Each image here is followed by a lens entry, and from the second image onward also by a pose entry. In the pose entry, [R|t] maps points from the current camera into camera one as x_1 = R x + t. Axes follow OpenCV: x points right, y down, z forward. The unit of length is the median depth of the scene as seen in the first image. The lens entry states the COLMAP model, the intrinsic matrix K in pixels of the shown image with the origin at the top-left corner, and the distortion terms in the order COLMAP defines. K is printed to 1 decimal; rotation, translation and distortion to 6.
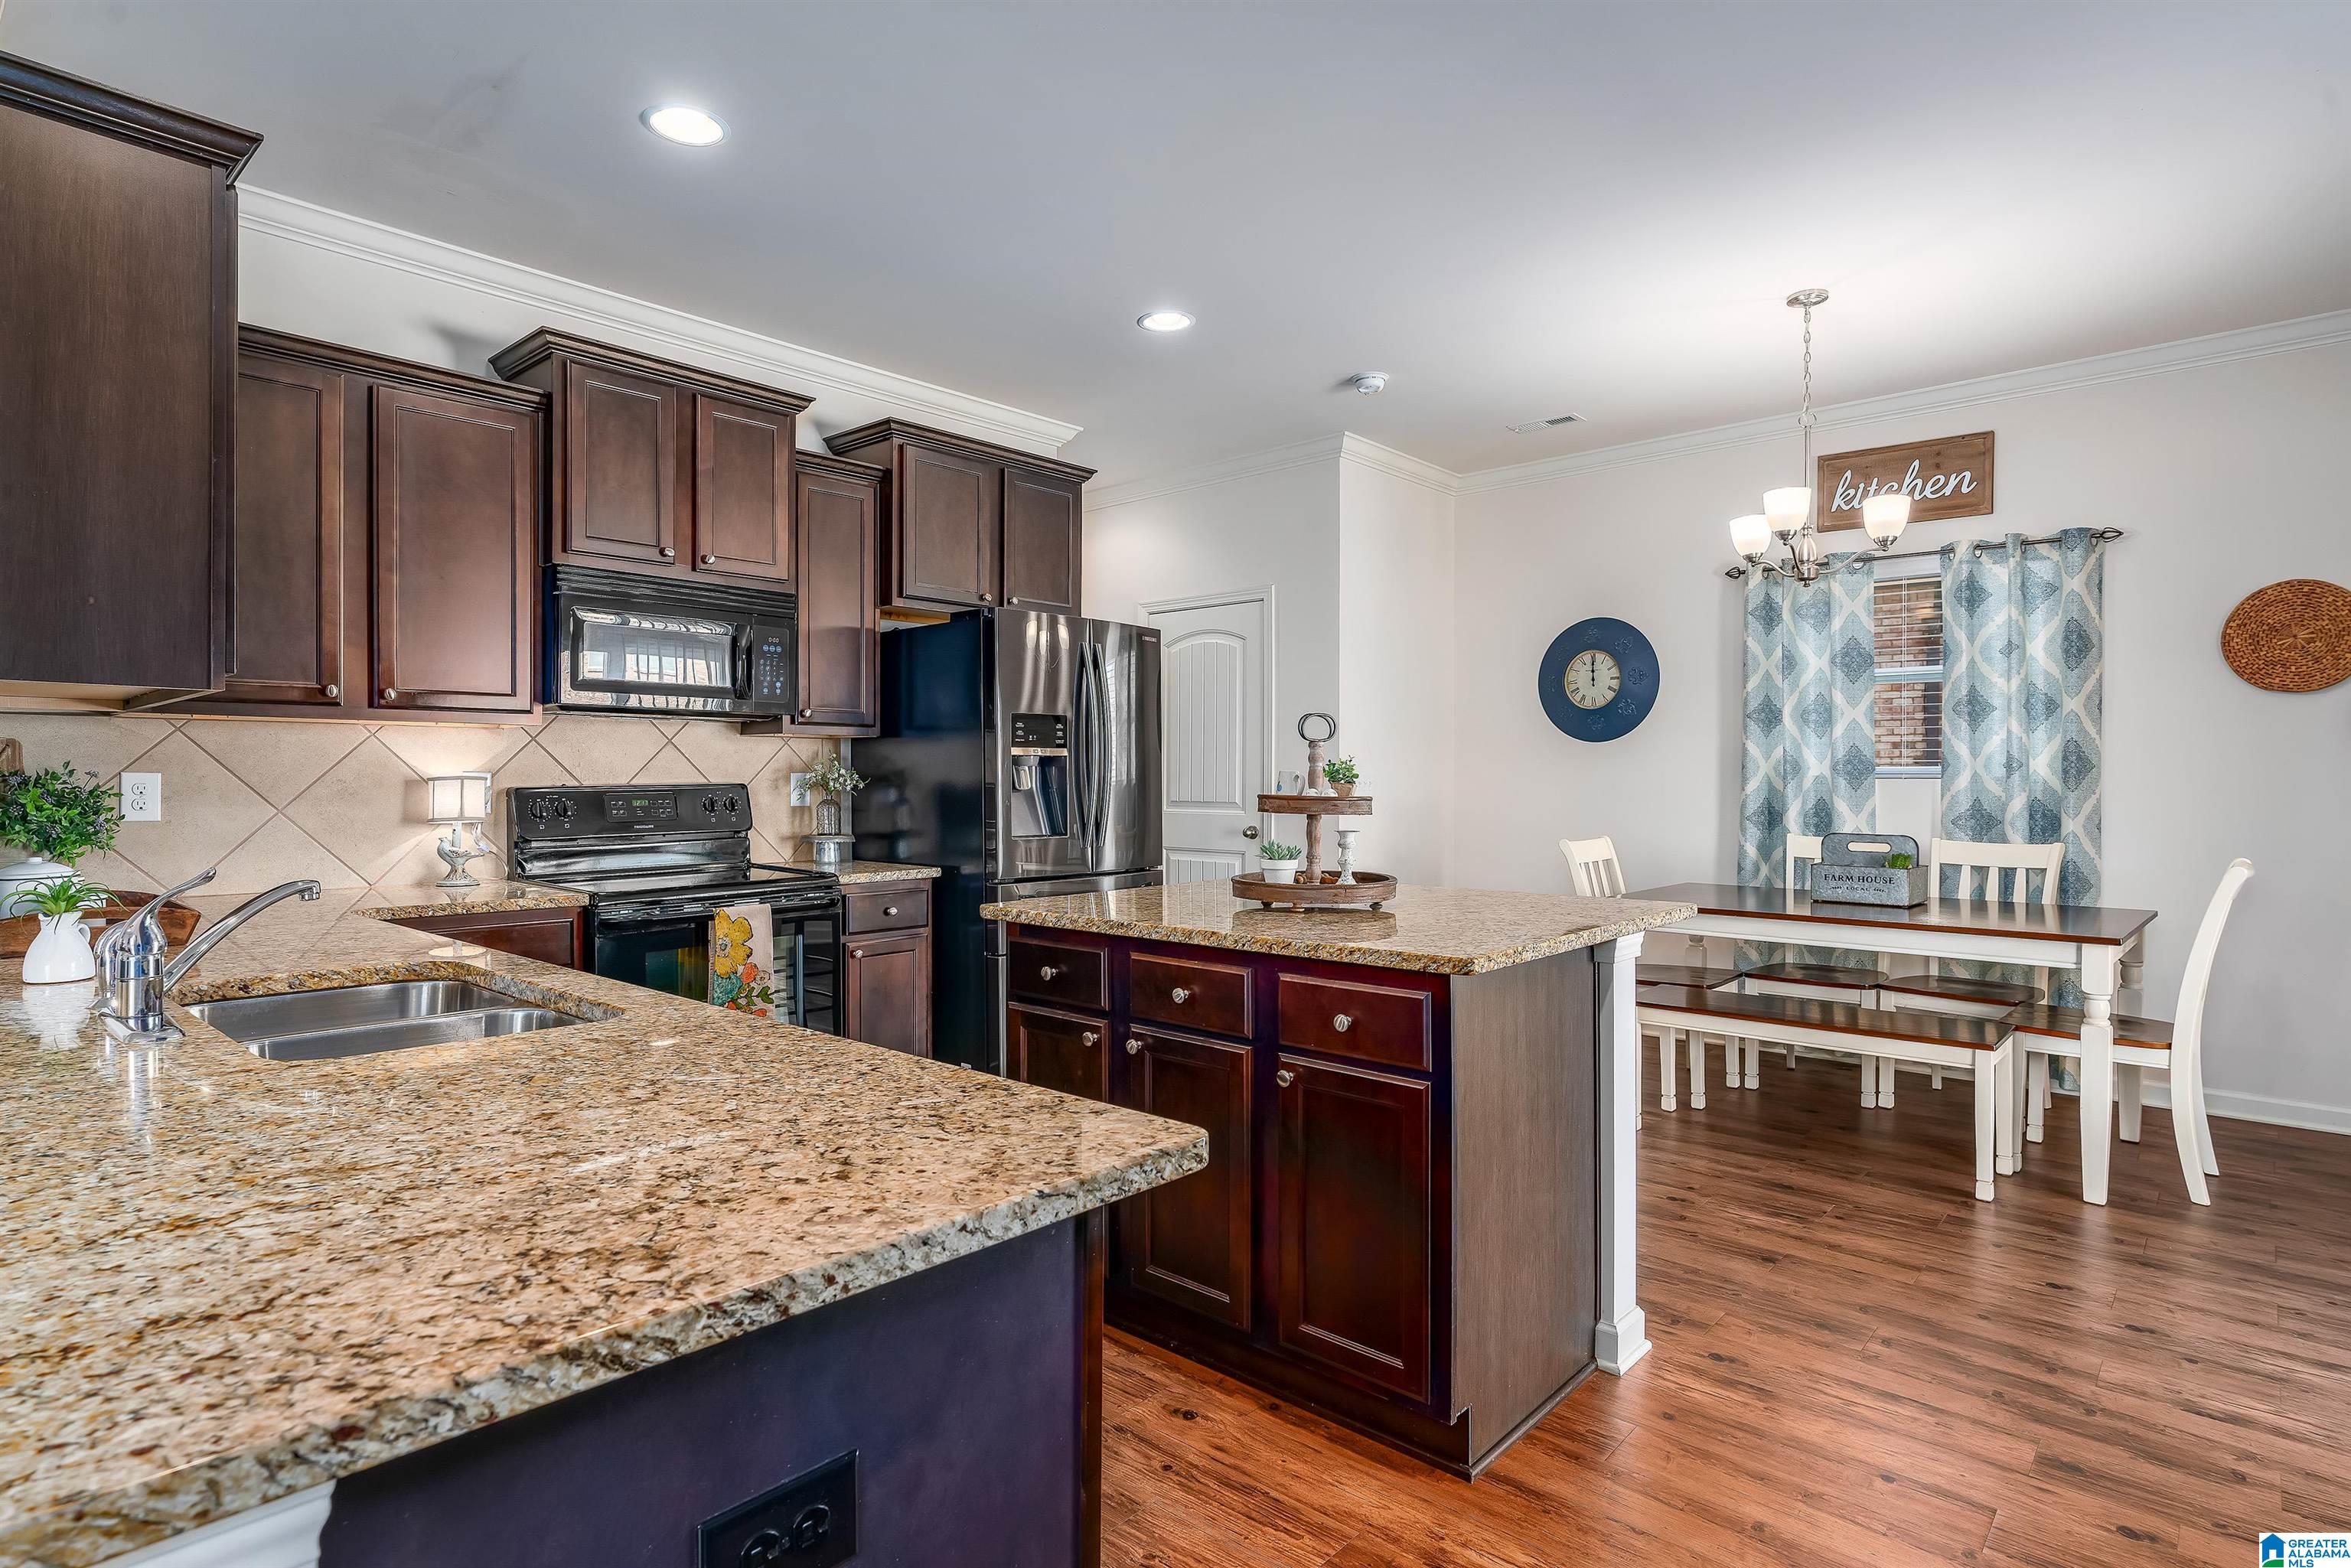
lens RADIAL K [[1197.7, 0, 1167.1], [0, 1197.7, 775.2], [0, 0, 1]] dist [0.000210, -0.000011]
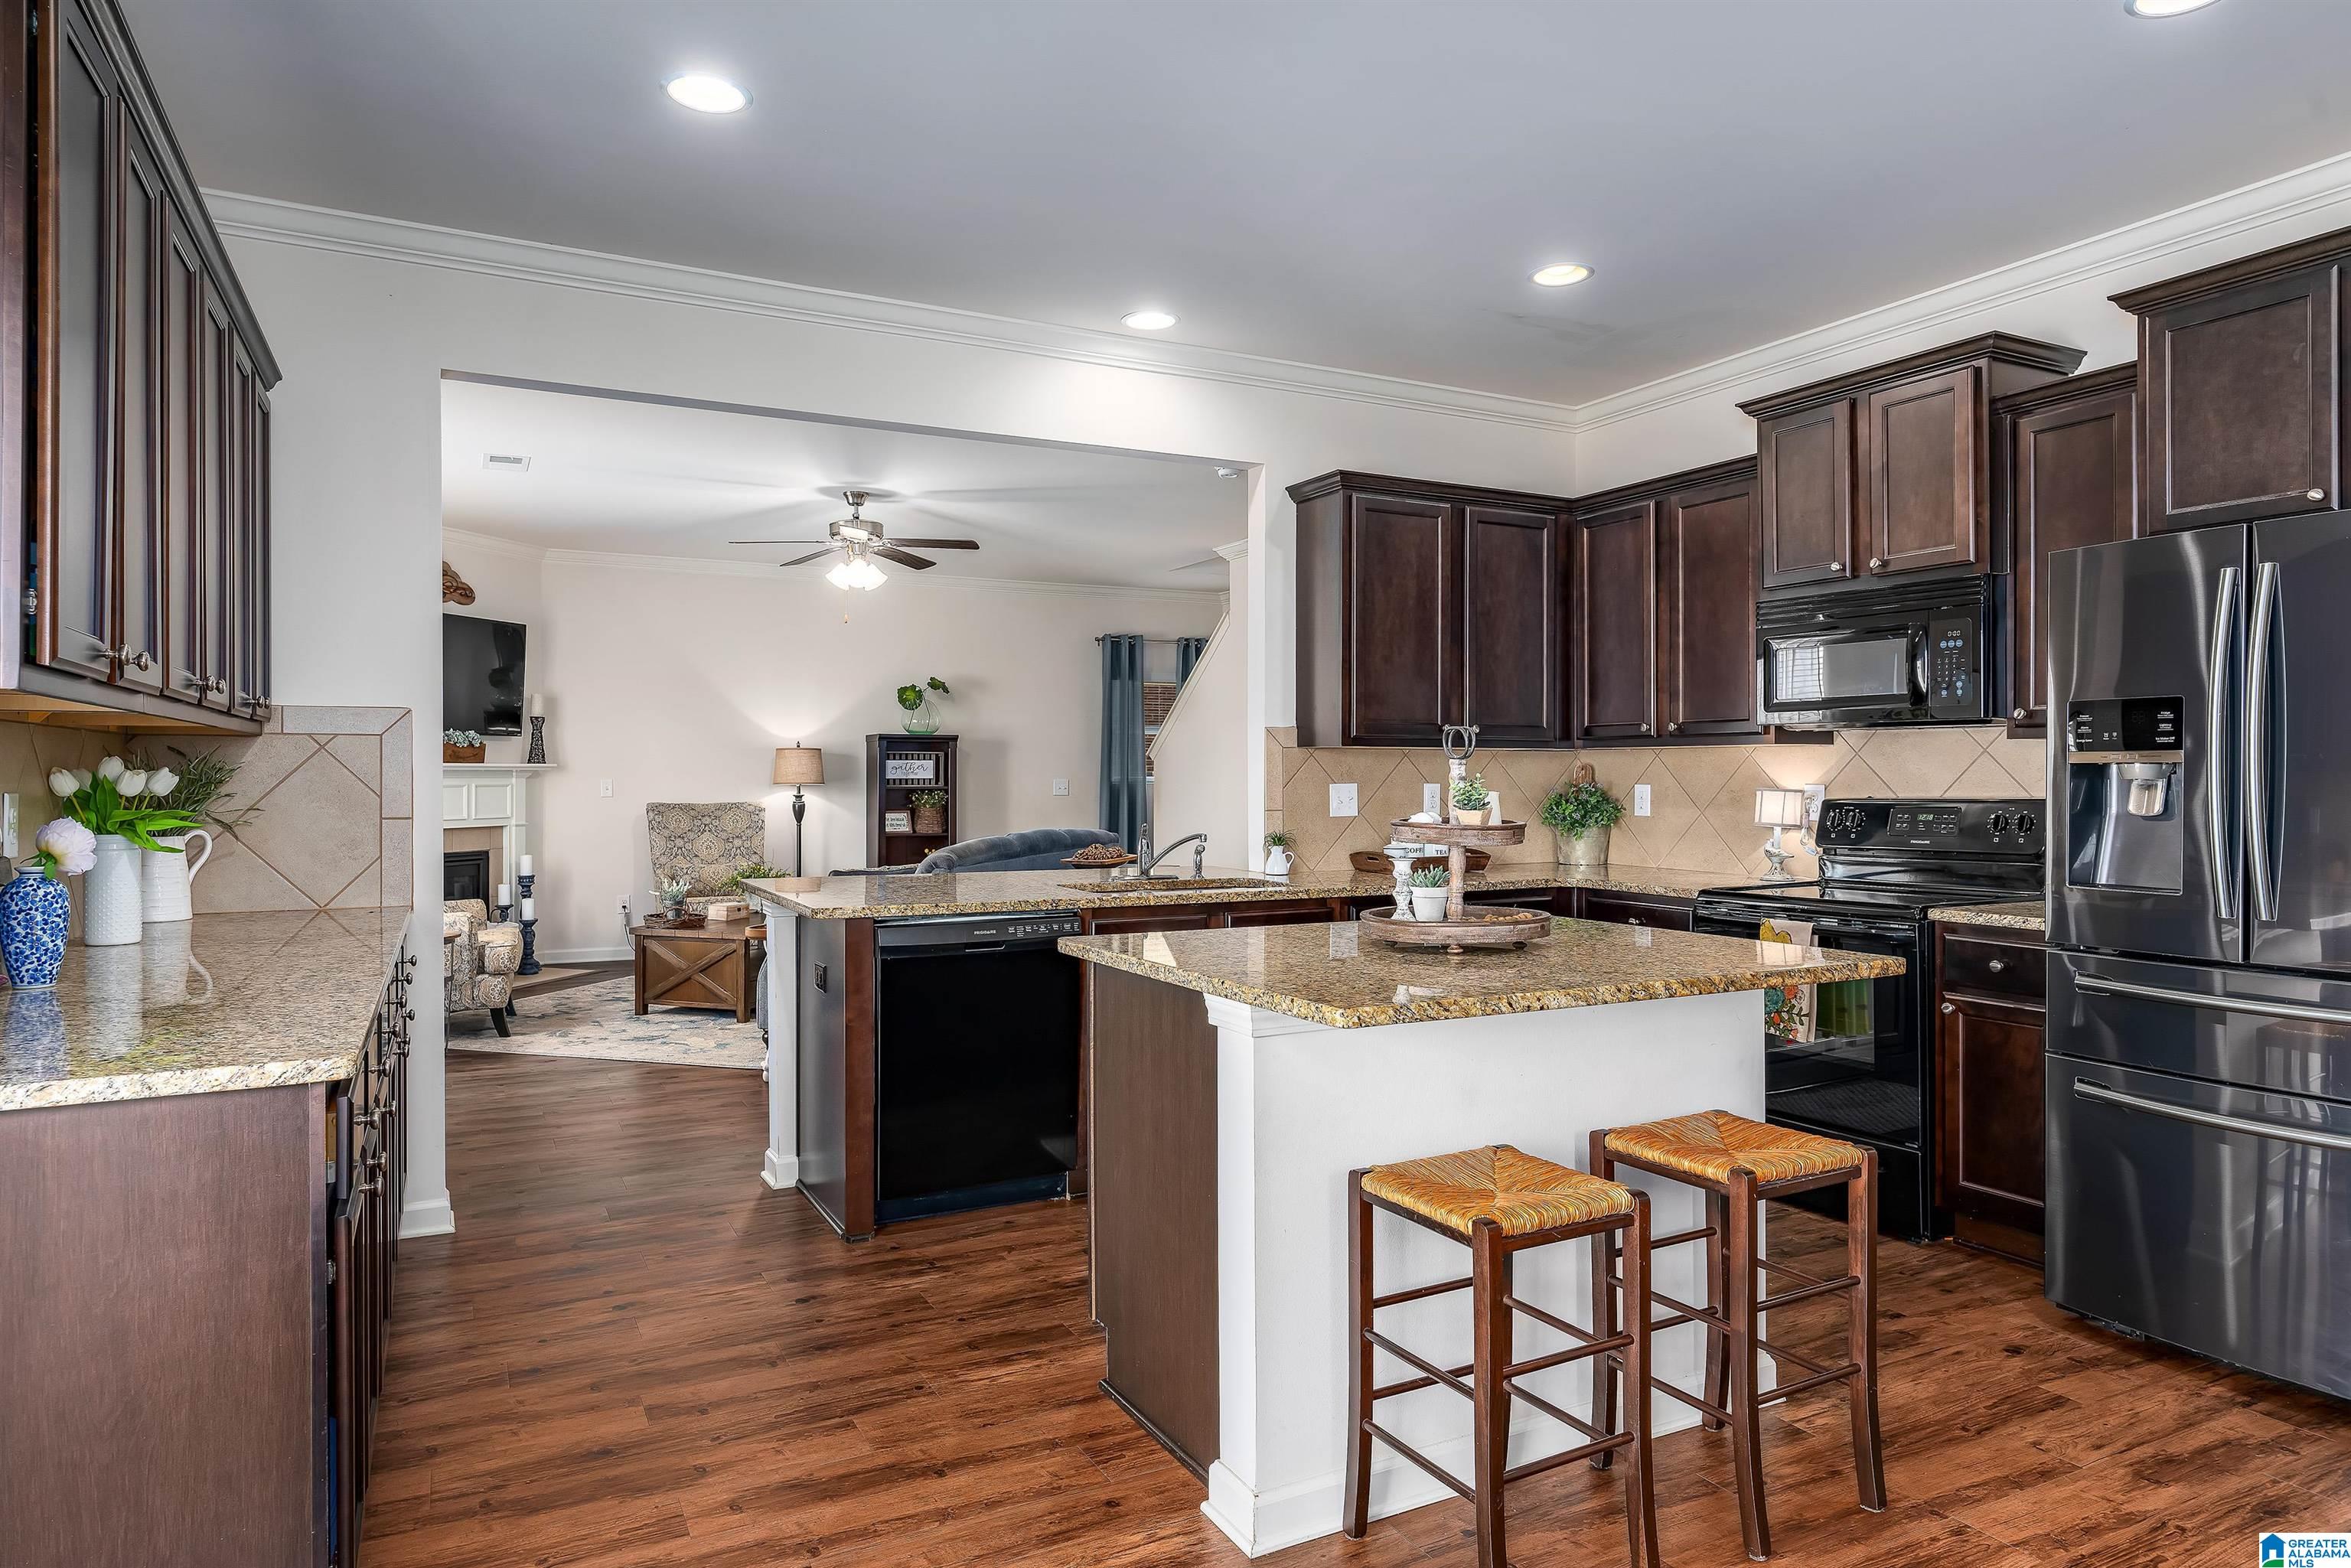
lens RADIAL K [[1419.3, 0, 1172.1], [0, 1419.3, 780.2], [0, 0, 1]] dist [0.000660, 0.000030]
pose [[-0.348840, -0.004851, -0.937170, 1.078552], [-0.008884, 0.999959, -0.001870, 0.000414], [0.937140, 0.007673, -0.348869, 1.020330]]
